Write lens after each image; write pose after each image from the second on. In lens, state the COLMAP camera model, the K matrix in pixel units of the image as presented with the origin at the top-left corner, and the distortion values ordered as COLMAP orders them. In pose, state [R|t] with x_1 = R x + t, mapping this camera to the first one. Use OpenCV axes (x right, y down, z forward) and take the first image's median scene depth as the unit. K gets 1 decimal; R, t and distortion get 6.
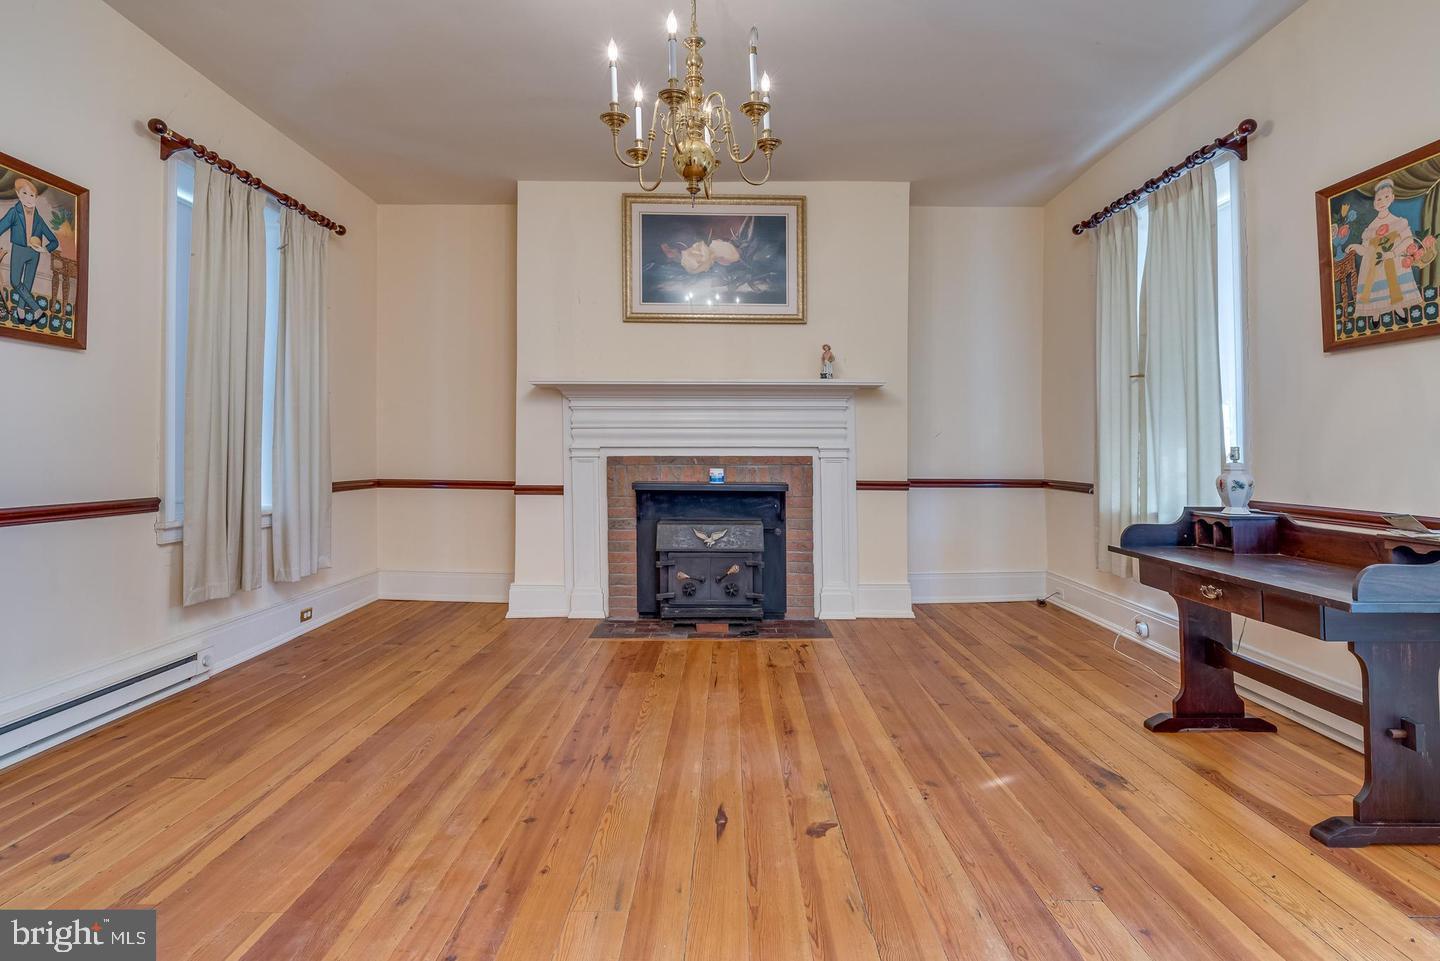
lens RADIAL K [[692.4, 0, 702.6], [0, 692.4, 445.0], [0, 0, 1]] dist [0.000129, 0.001100]
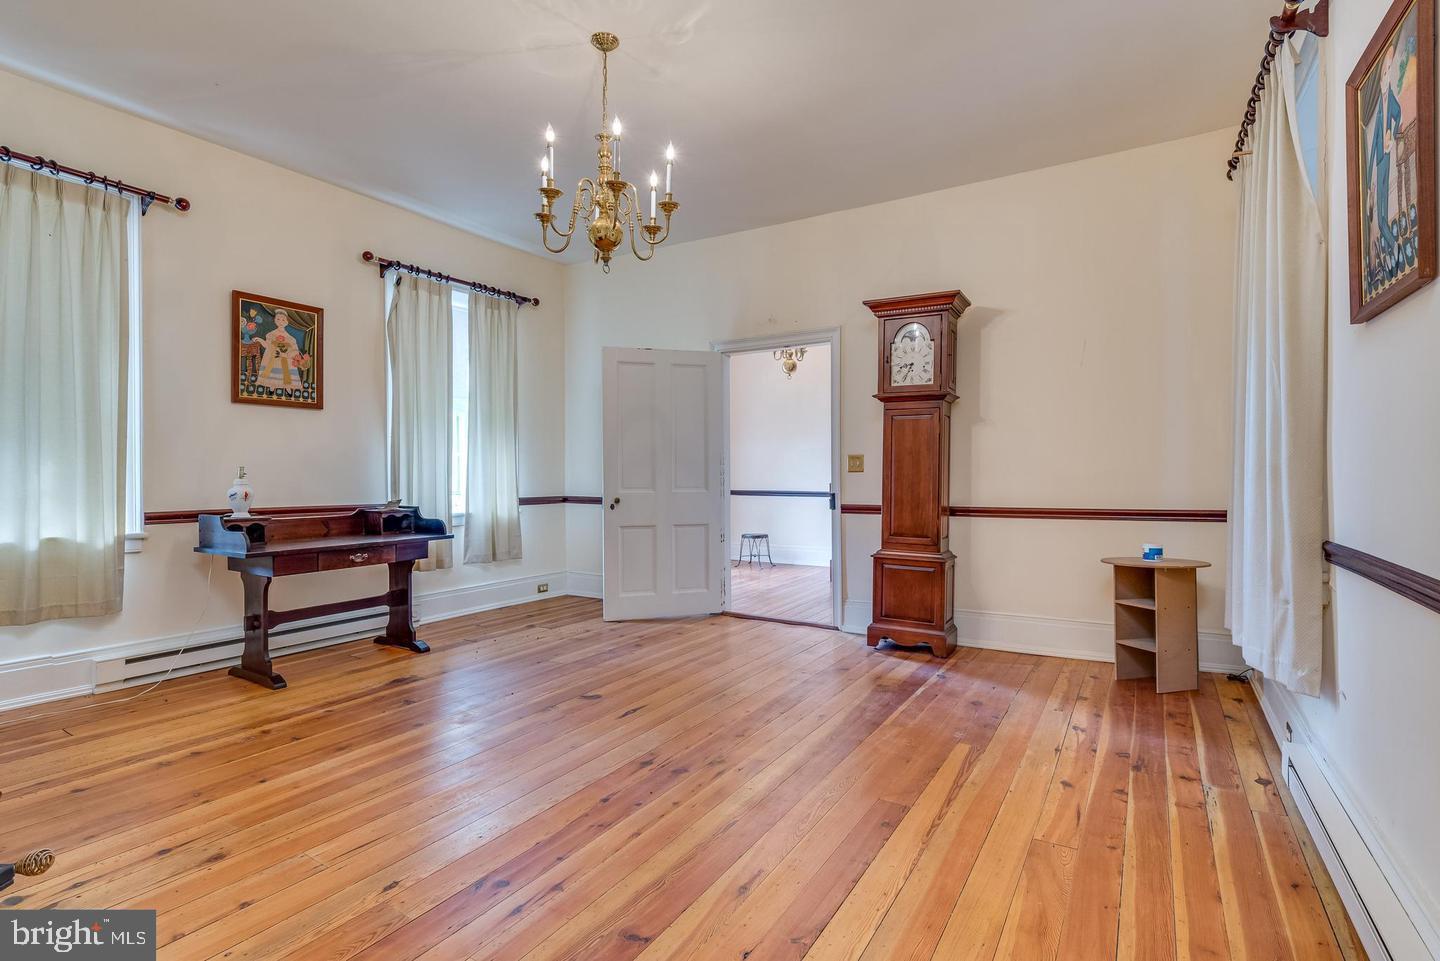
lens RADIAL K [[692.4, 0, 717.7], [0, 692.4, 471.7], [0, 0, 1]] dist [0.000129, 0.001100]
pose [[-0.858760, -0.004707, 0.512356, -0.703581], [-0.008400, 0.999953, -0.004893, 0.010211], [-0.512309, -0.008505, -0.858759, 1.692697]]
